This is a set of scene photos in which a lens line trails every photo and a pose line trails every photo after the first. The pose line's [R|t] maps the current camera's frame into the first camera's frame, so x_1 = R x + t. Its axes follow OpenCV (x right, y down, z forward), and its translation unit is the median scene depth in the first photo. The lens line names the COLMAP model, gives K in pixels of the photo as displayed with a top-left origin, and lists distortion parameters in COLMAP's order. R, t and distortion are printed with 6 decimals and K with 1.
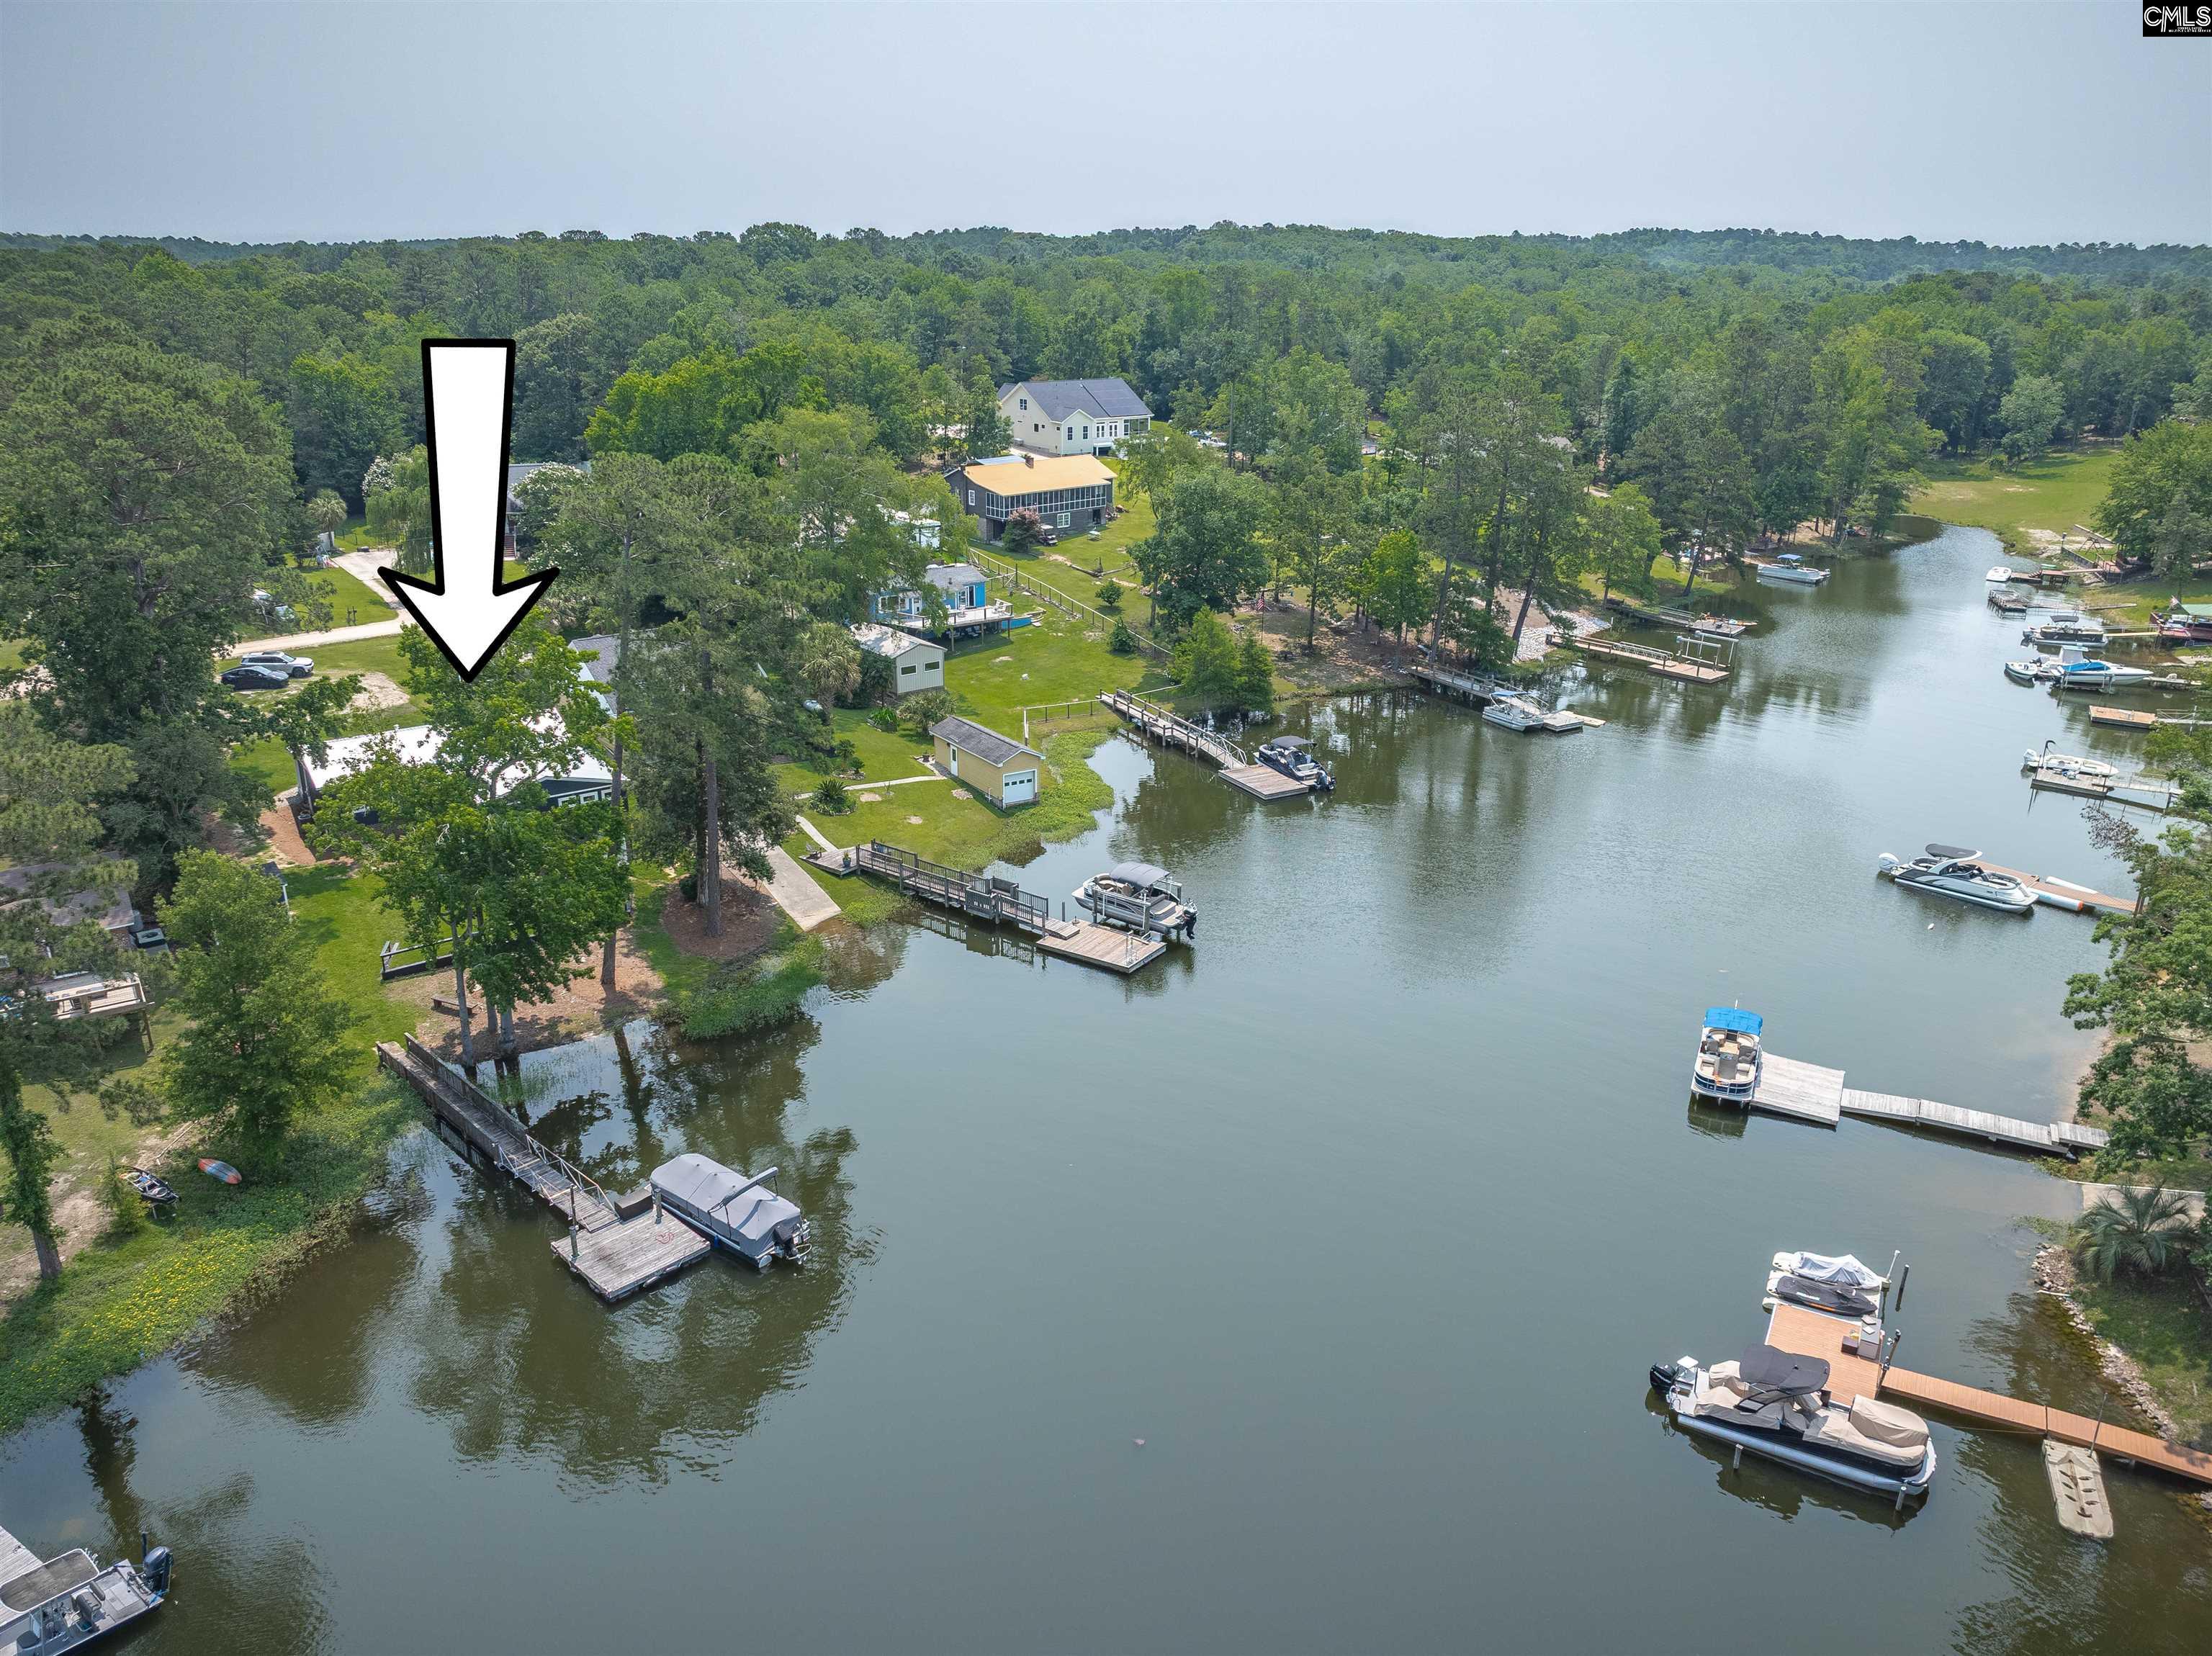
lens RADIAL K [[1517.3, 0, 1106.0], [0, 1517.3, 828.0], [0, 0, 1]] dist [-0.050035, -0.001063]
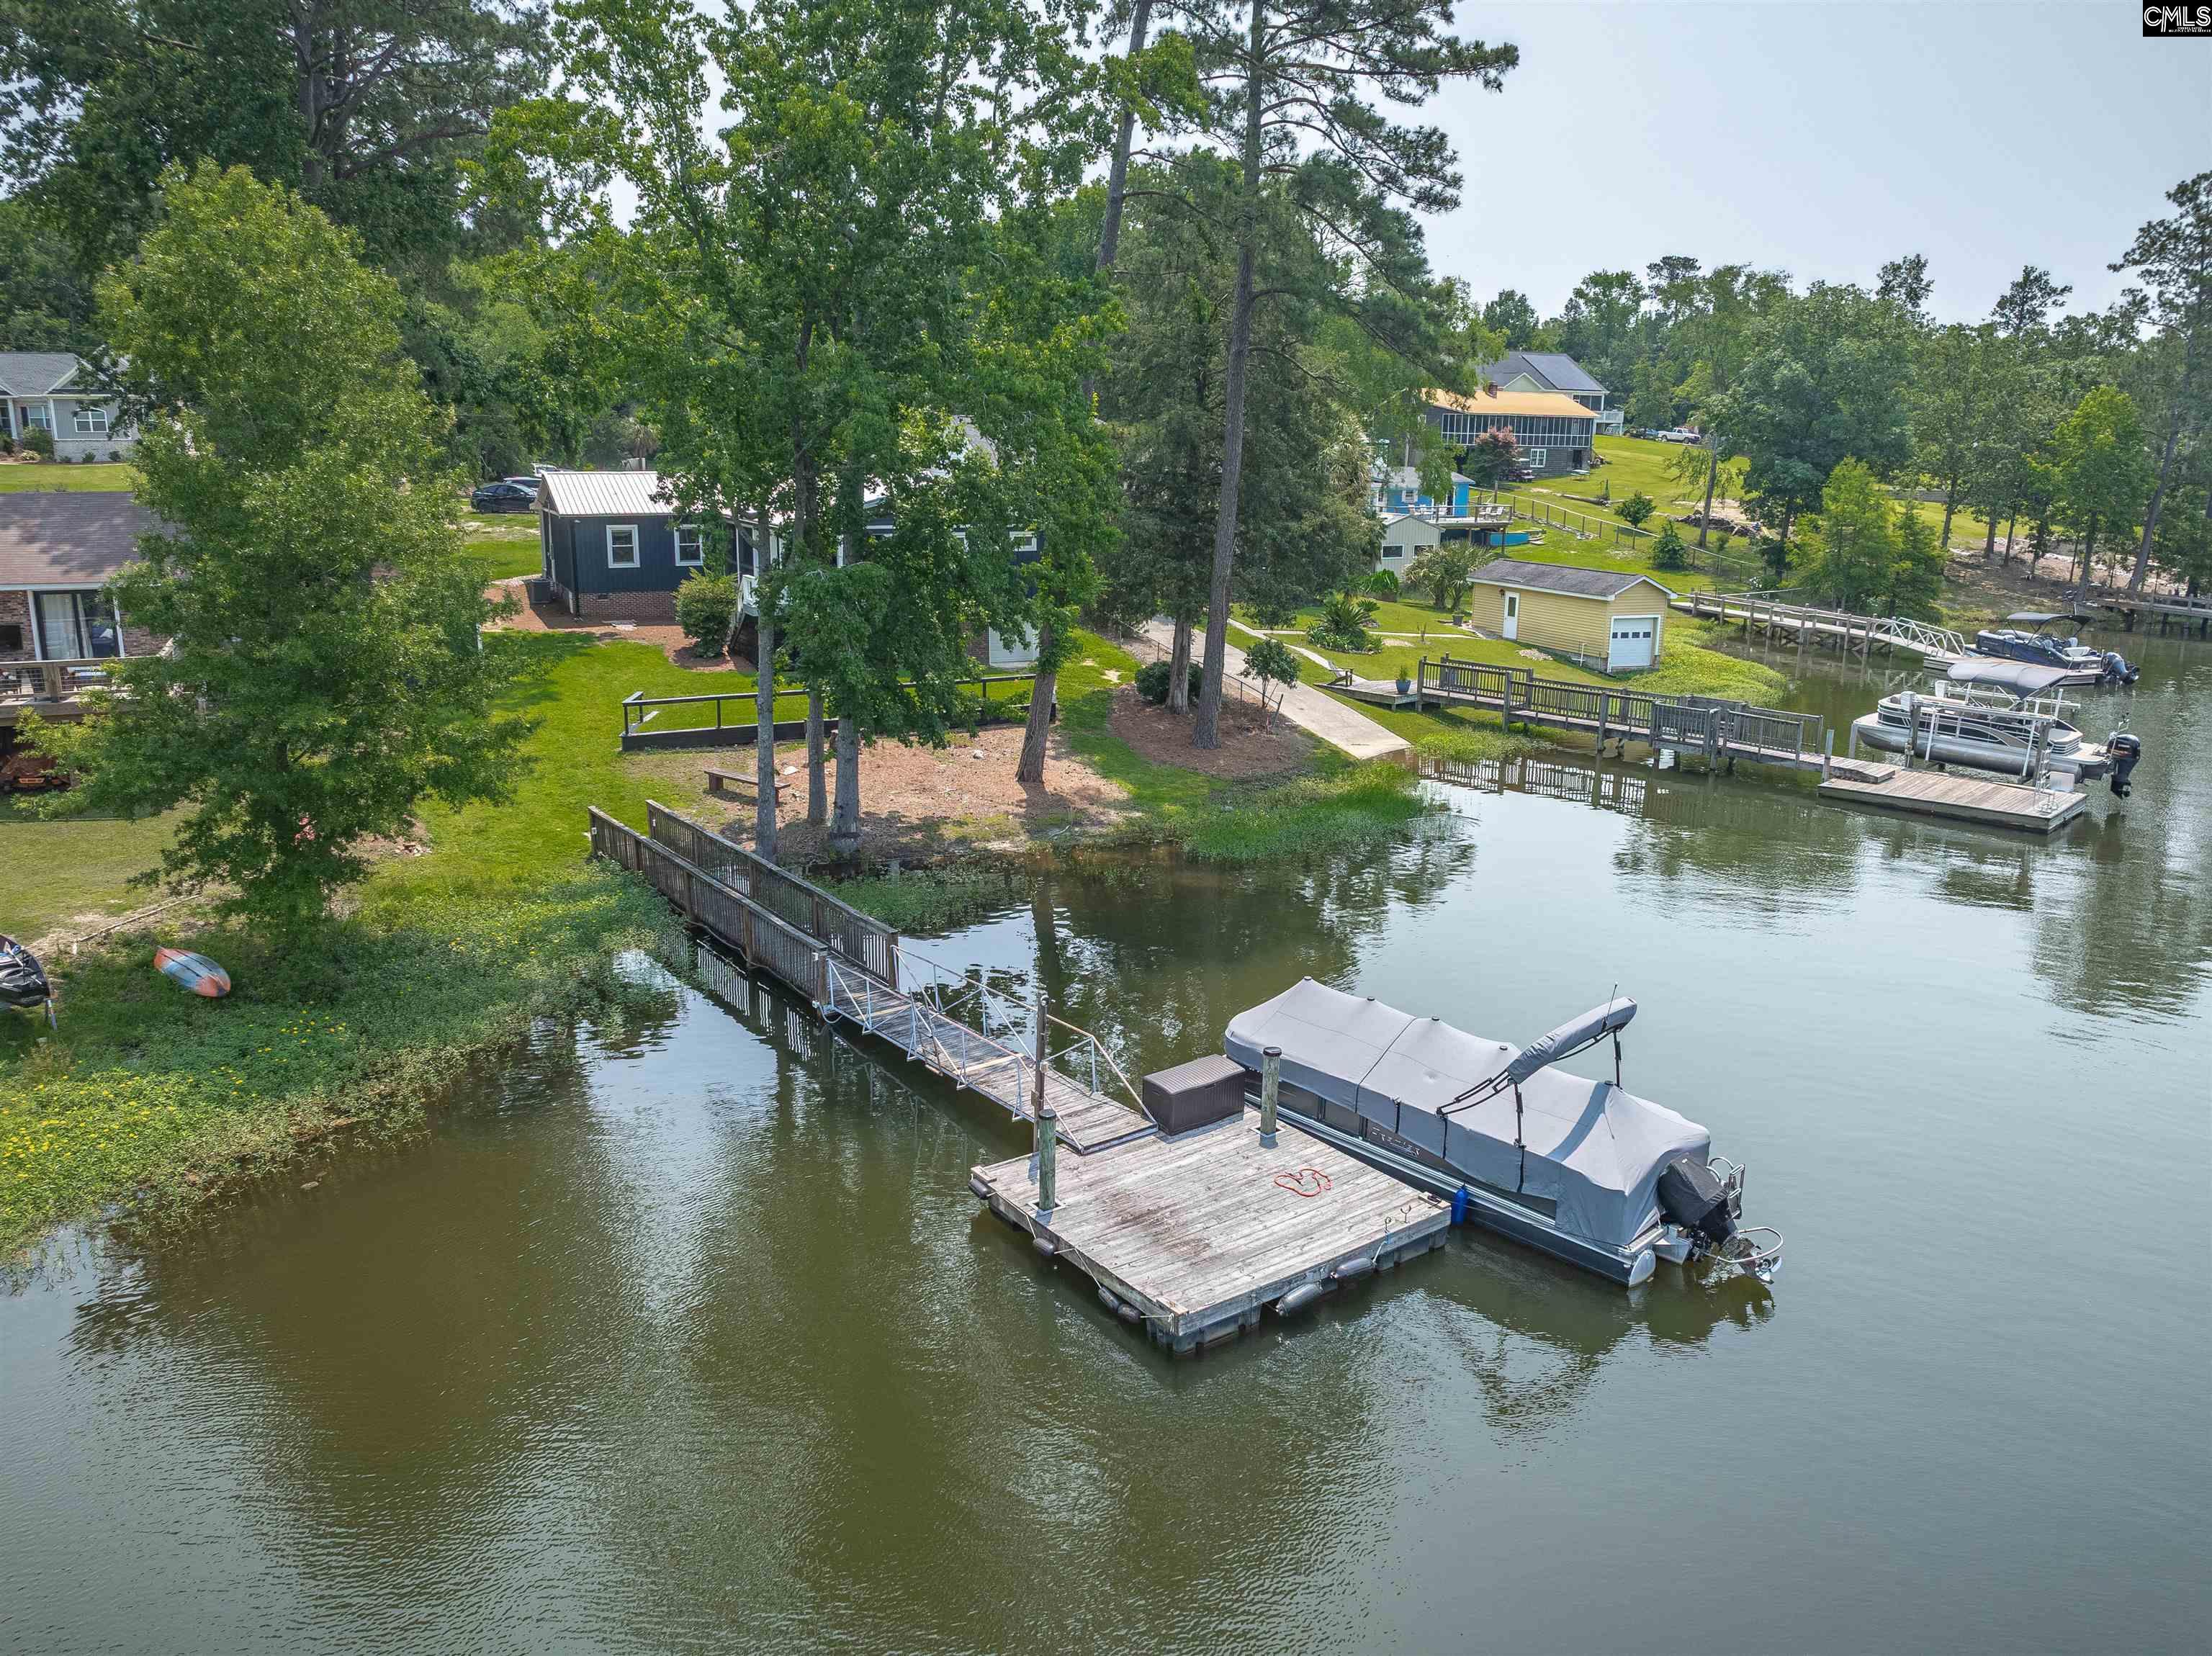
lens RADIAL K [[1517.3, 0, 1106.0], [0, 1517.3, 828.0], [0, 0, 1]] dist [-0.050035, -0.001063]
pose [[0.982788, 0.035498, -0.181293, -0.263077], [-0.056610, 0.992022, -0.112641, 0.222062], [0.175848, 0.120965, 0.976957, 0.623415]]
